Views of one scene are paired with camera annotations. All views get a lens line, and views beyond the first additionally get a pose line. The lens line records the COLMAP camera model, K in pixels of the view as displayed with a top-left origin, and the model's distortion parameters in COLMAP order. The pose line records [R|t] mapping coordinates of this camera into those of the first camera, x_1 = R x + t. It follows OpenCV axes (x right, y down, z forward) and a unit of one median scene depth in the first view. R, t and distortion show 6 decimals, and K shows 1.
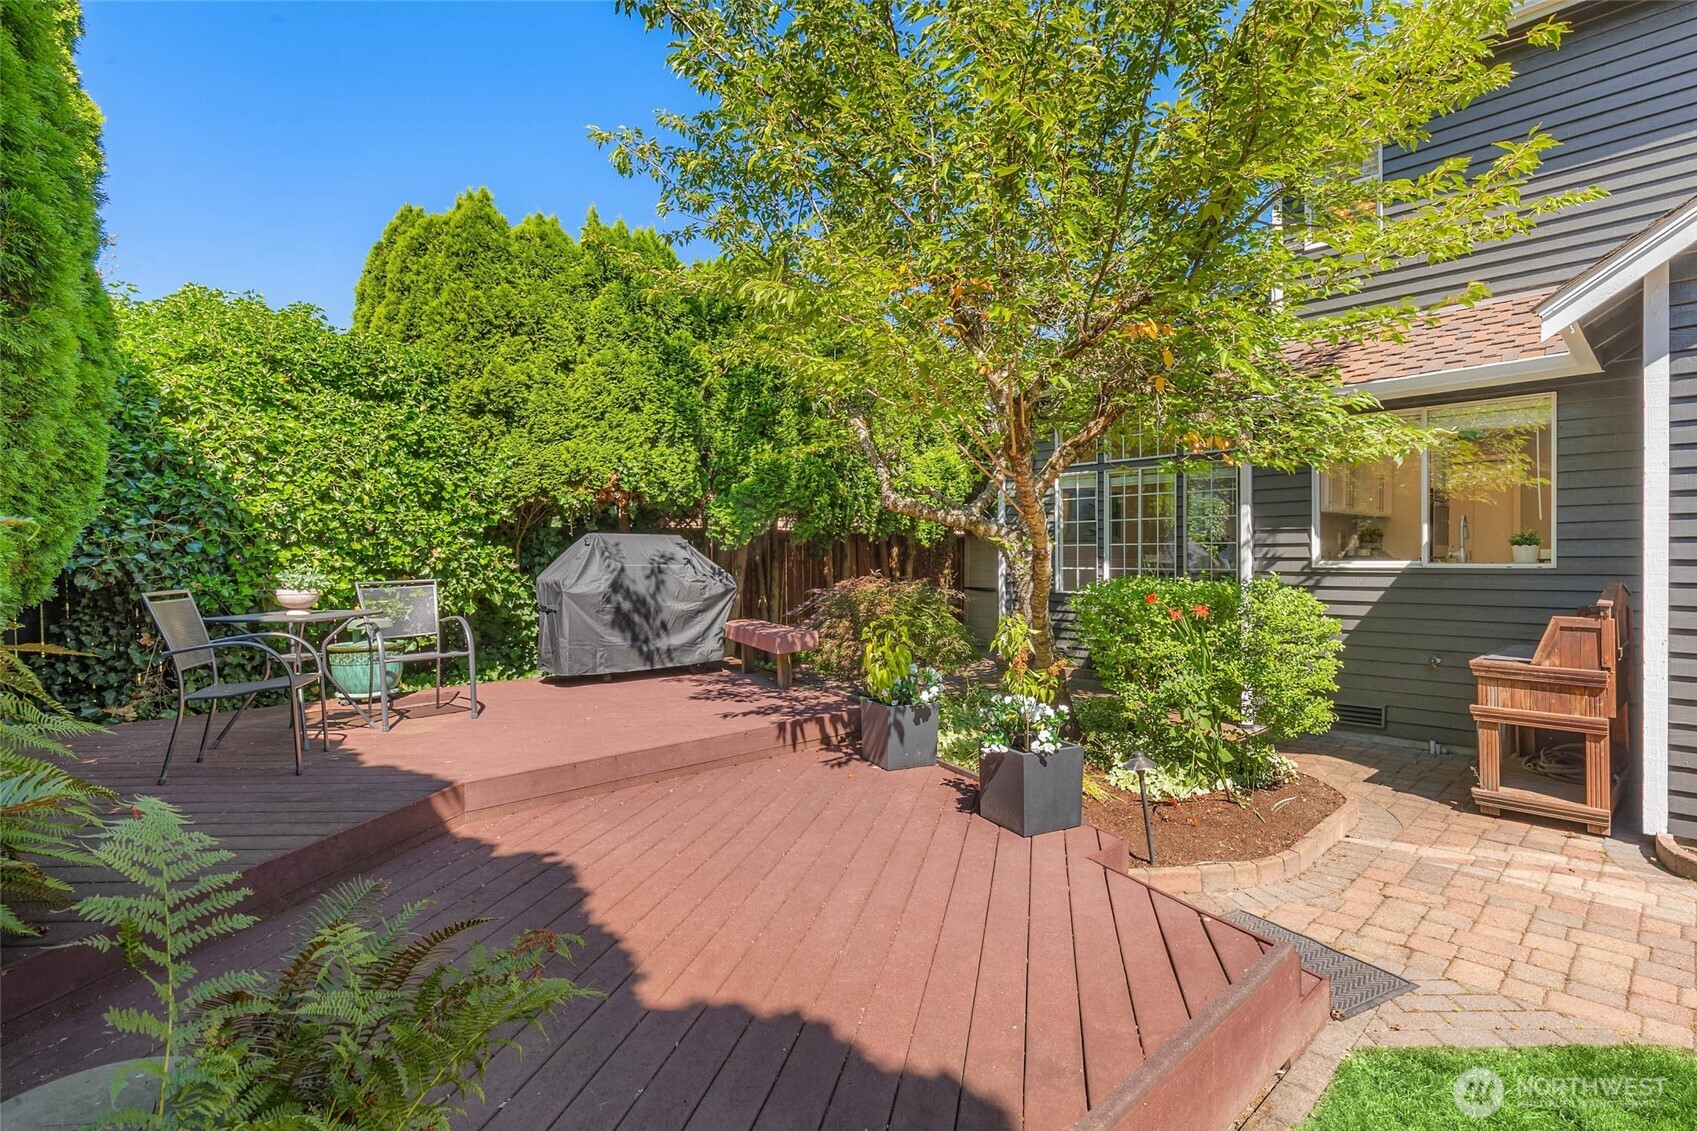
lens RADIAL K [[840.4, 0, 850.8], [0, 840.4, 561.7], [0, 0, 1]] dist [-0.004695, -0.000135]
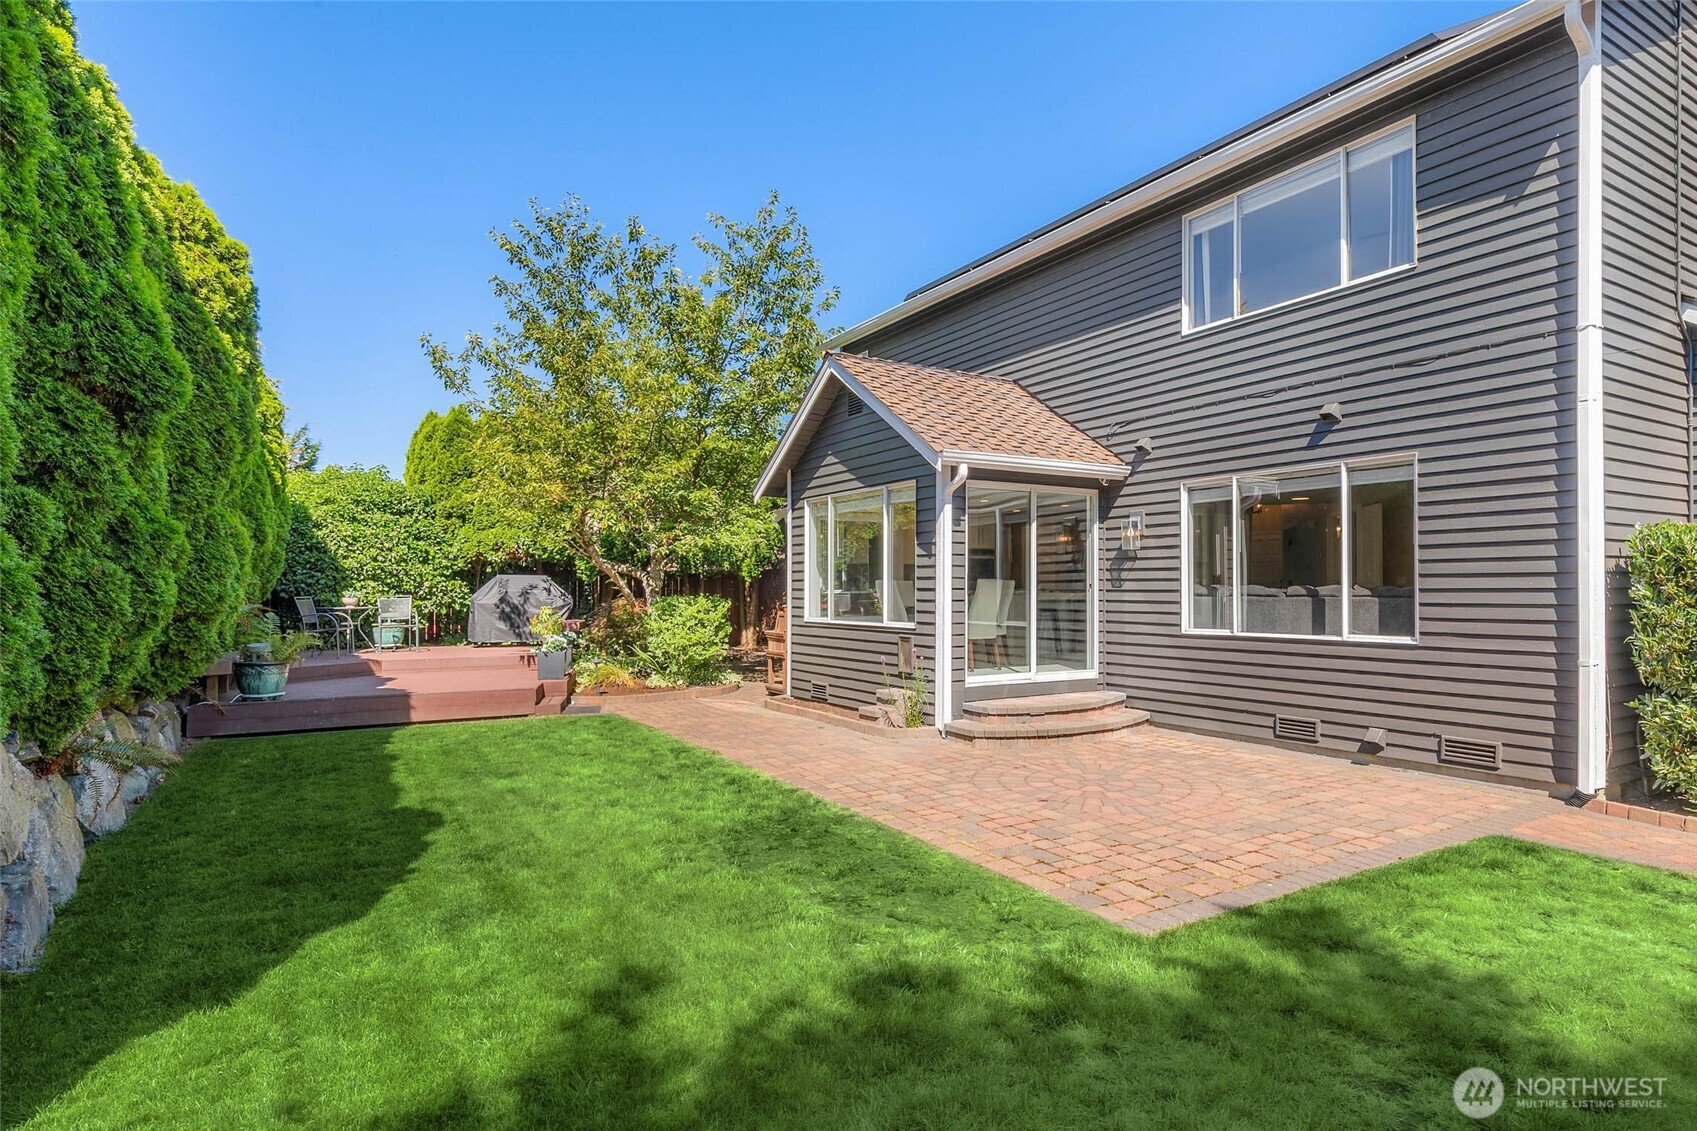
lens RADIAL K [[937.6, 0, 847.6], [0, 937.6, 564.8], [0, 0, 1]] dist [0.006040, 0.003250]
pose [[0.973415, 0.000487, -0.229047, 1.109540], [-0.007460, 0.999535, -0.029580, 0.003279], [0.228926, 0.030503, 0.972966, -1.096647]]
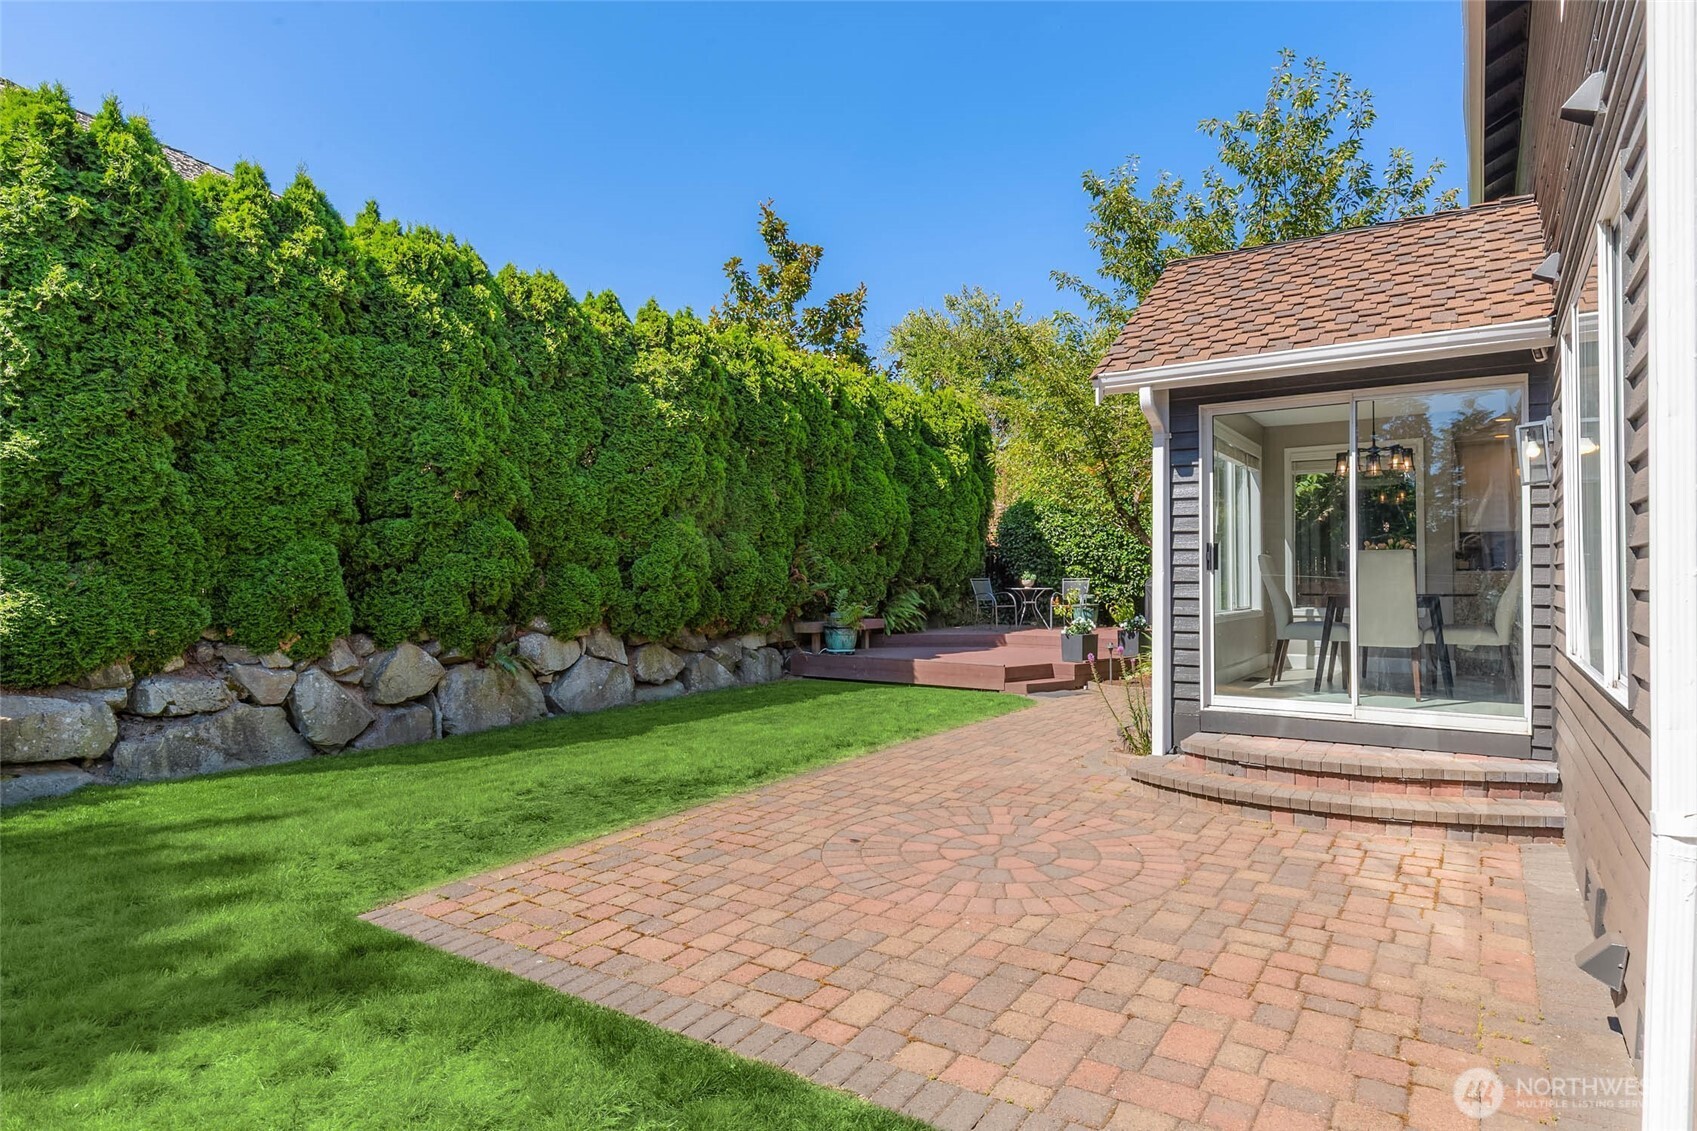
lens RADIAL K [[937.6, 0, 848.1], [0, 937.6, 565.1], [0, 0, 1]] dist [0.006040, 0.003250]
pose [[0.214074, -0.002628, -0.976814, 1.811980], [-0.010364, 0.999934, -0.004962, 0.001814], [0.976763, 0.011186, 0.214032, -0.265352]]
